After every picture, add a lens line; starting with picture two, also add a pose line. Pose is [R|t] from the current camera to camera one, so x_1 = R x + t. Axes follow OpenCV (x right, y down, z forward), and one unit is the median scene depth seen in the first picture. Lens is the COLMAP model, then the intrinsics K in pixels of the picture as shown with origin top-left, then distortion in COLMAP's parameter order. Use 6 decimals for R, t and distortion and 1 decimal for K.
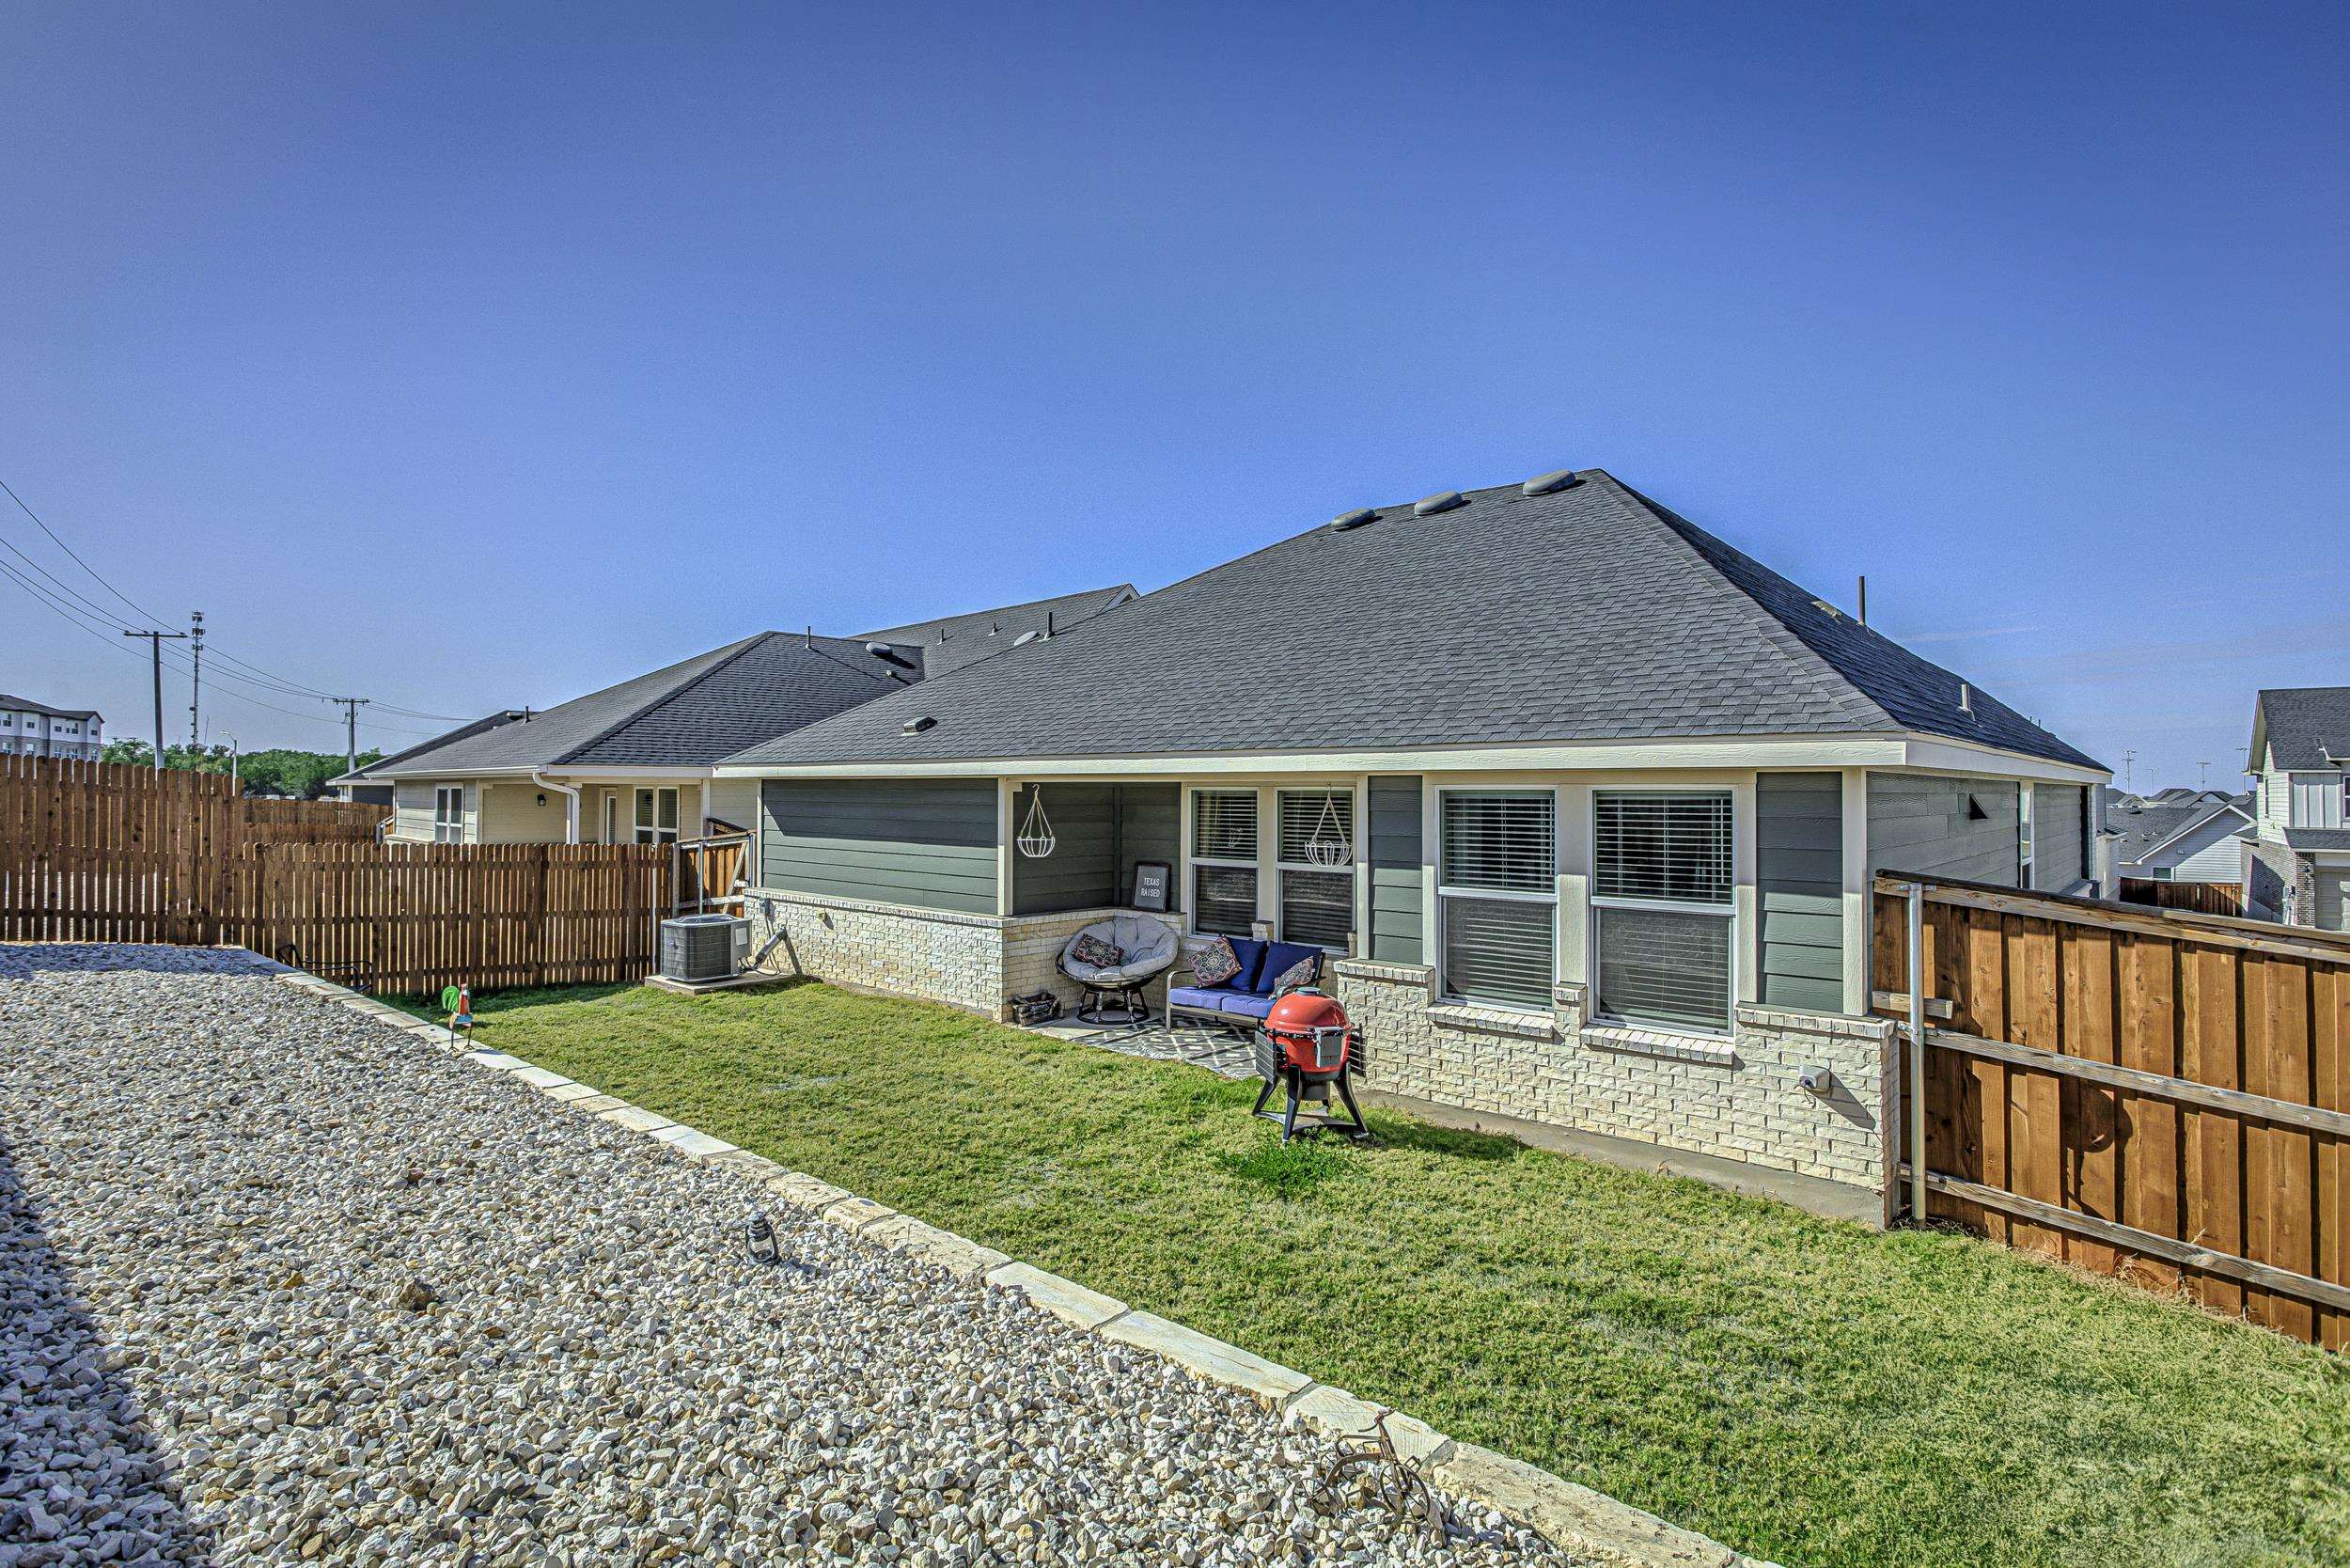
lens RADIAL K [[1154.1, 0, 1170.4], [0, 1154.1, 786.6], [0, 0, 1]] dist [-0.002338, 0.000508]
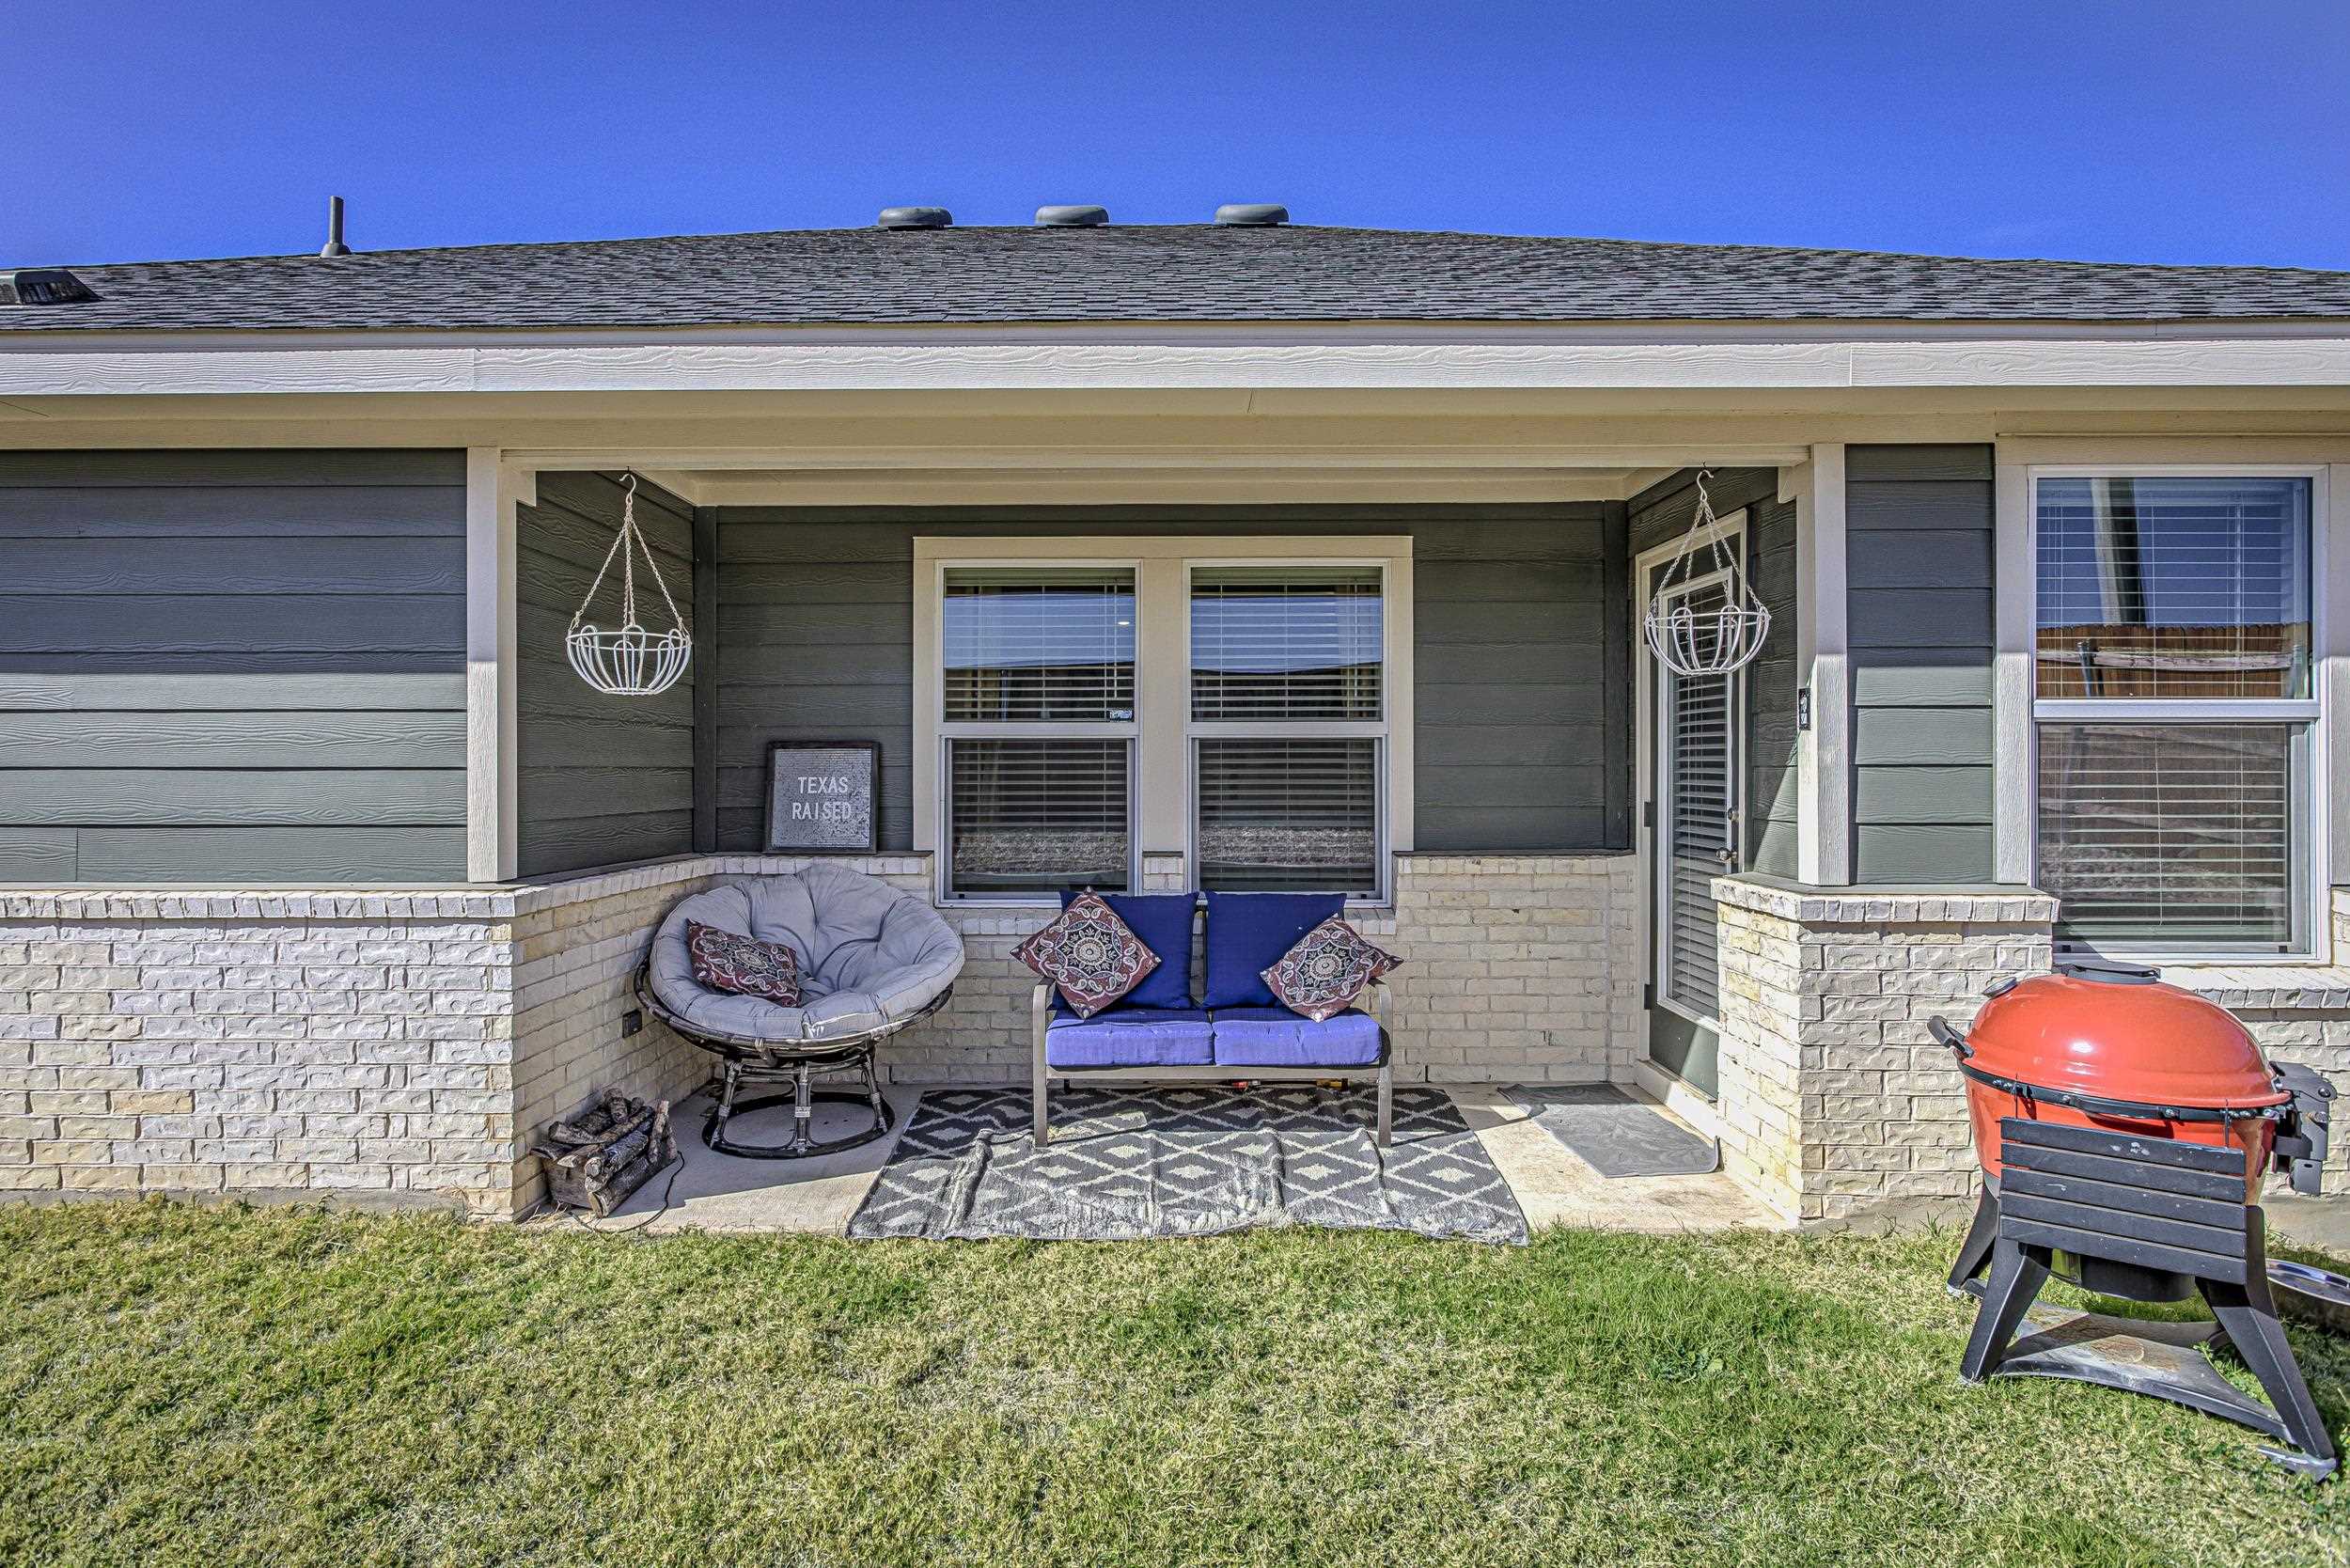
lens RADIAL K [[1154.1, 0, 1163.1], [0, 1154.1, 780.3], [0, 0, 1]] dist [-0.002338, 0.000508]
pose [[0.747903, -0.008409, 0.663755, -0.300704], [0.000054, 0.999921, 0.012607, 0.110881], [-0.663809, -0.009393, 0.747844, 0.888480]]
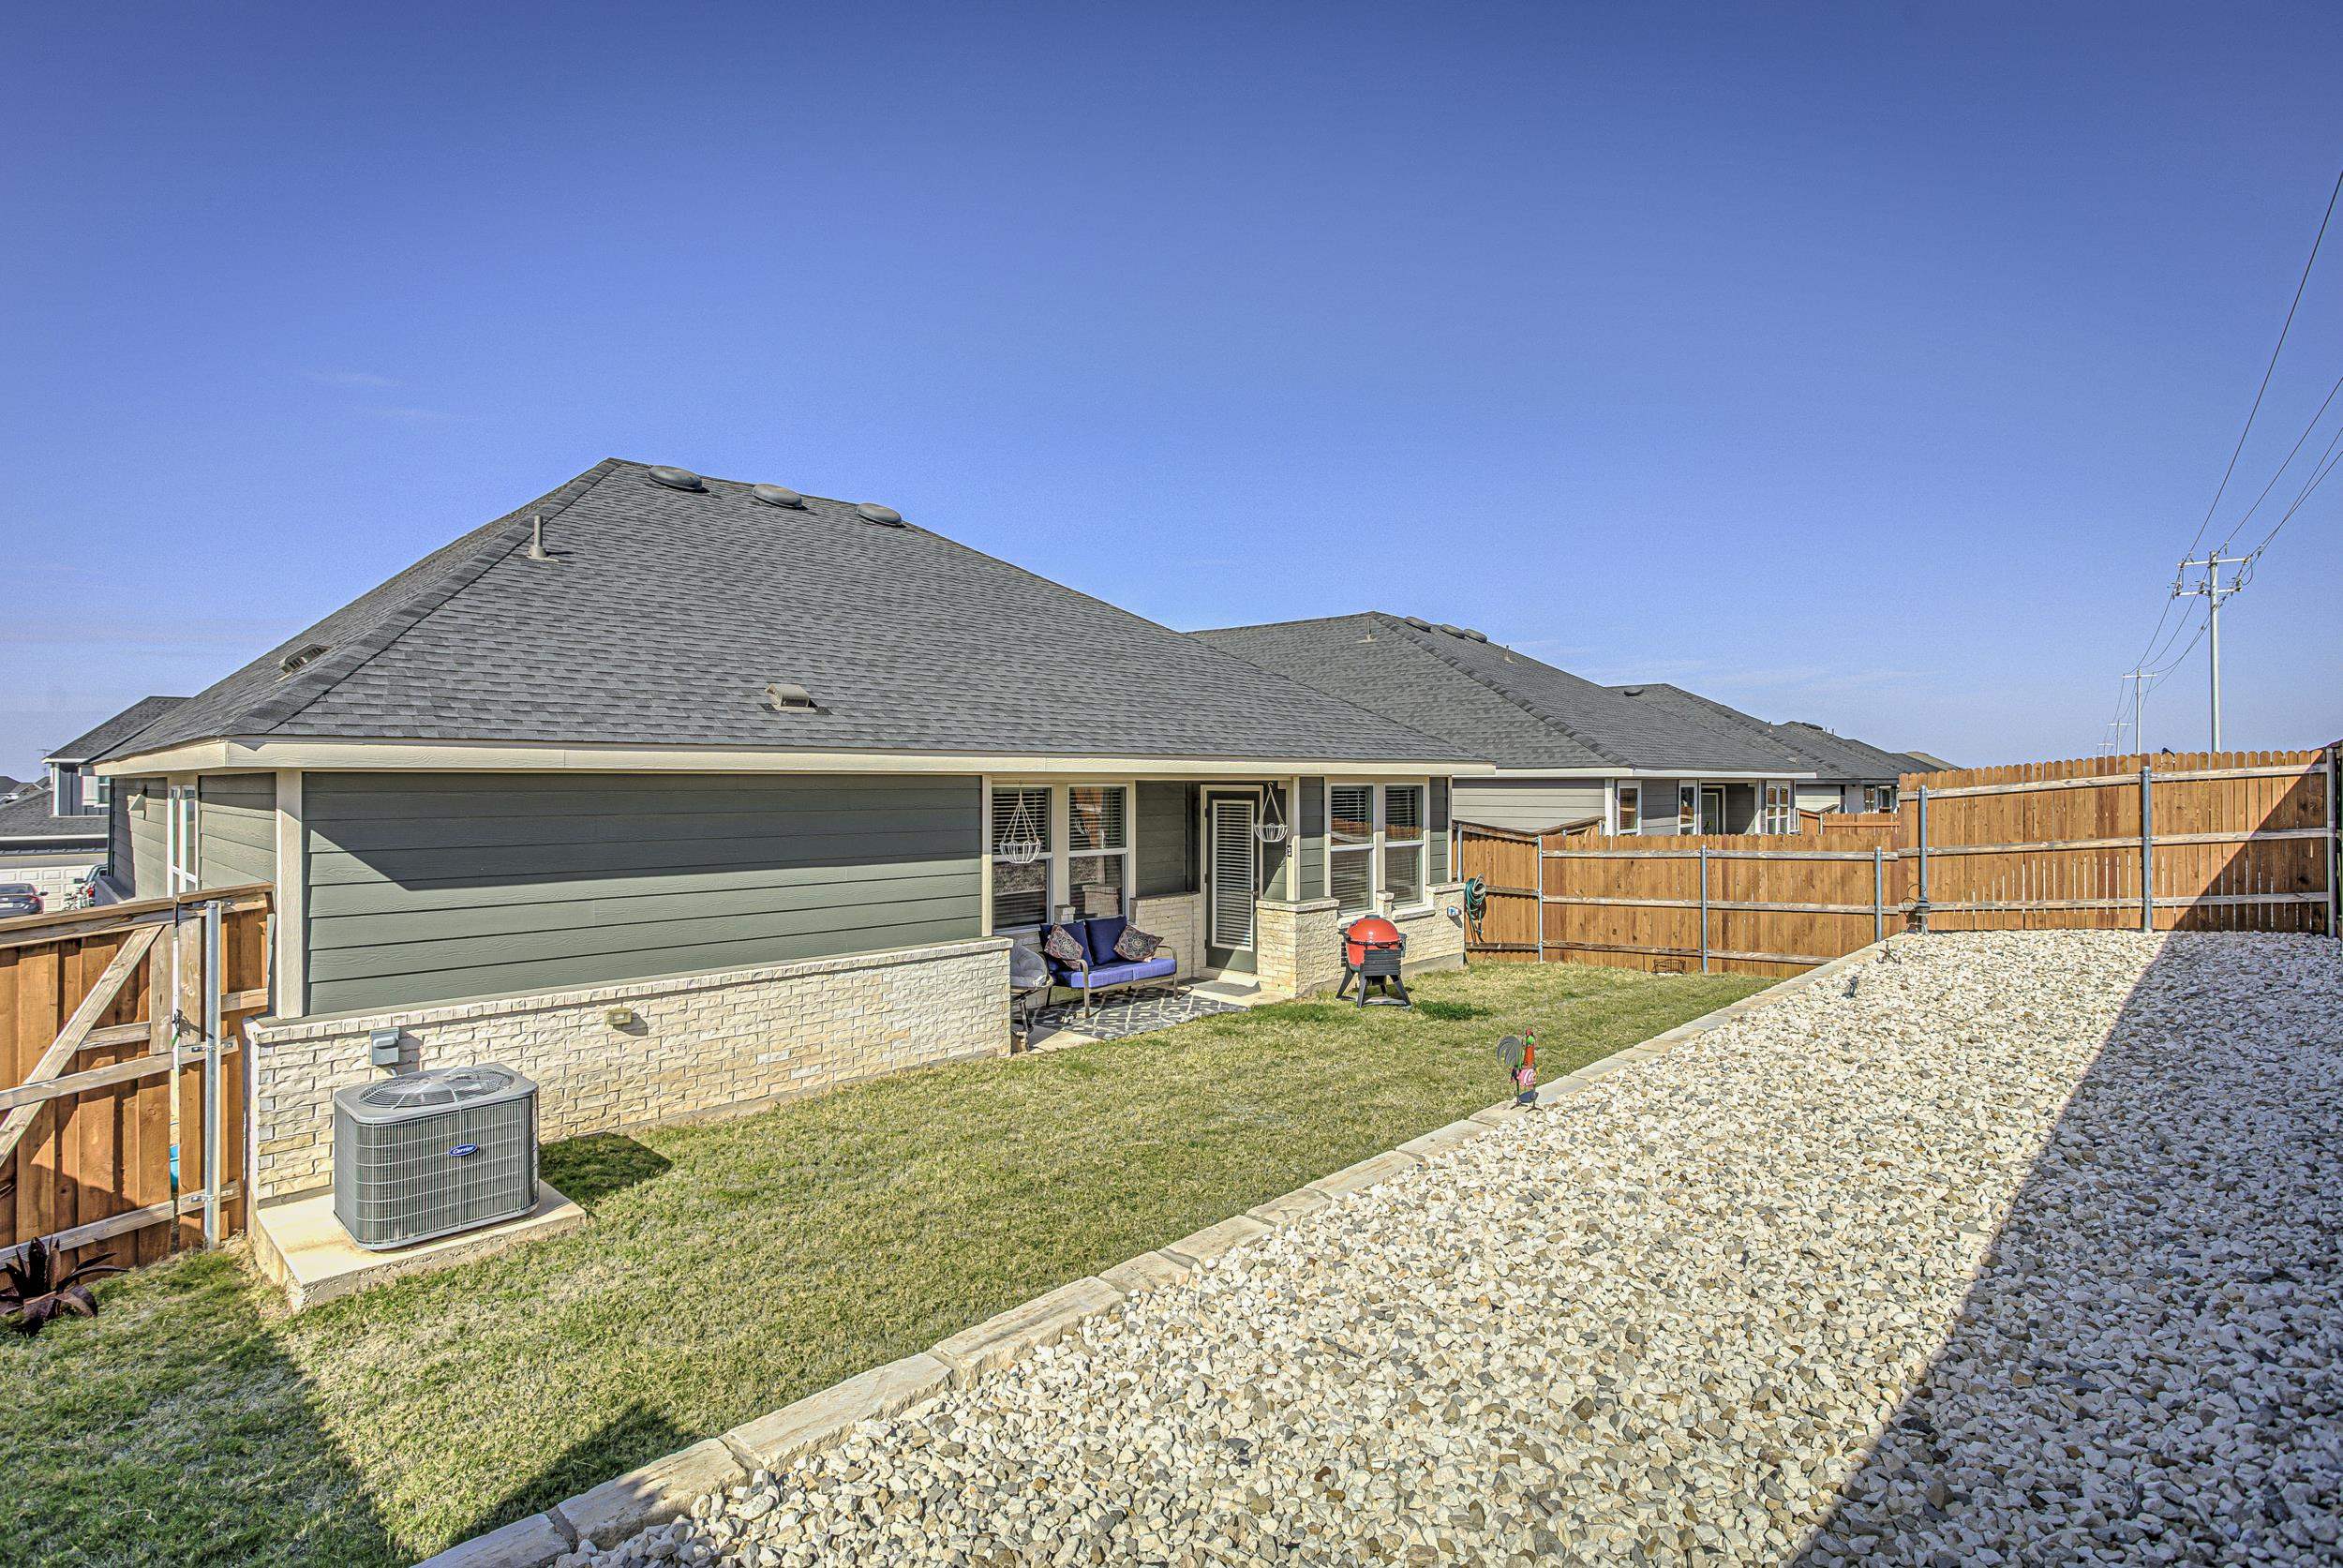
lens RADIAL K [[1150.7, 0, 1134.6], [0, 1150.7, 796.9], [0, 0, 1]] dist [-0.002338, 0.000508]
pose [[0.064693, -0.017696, 0.997748, -1.369947], [-0.002436, 0.999837, 0.017891, -0.009650], [-0.997902, -0.003588, 0.064639, 1.163064]]
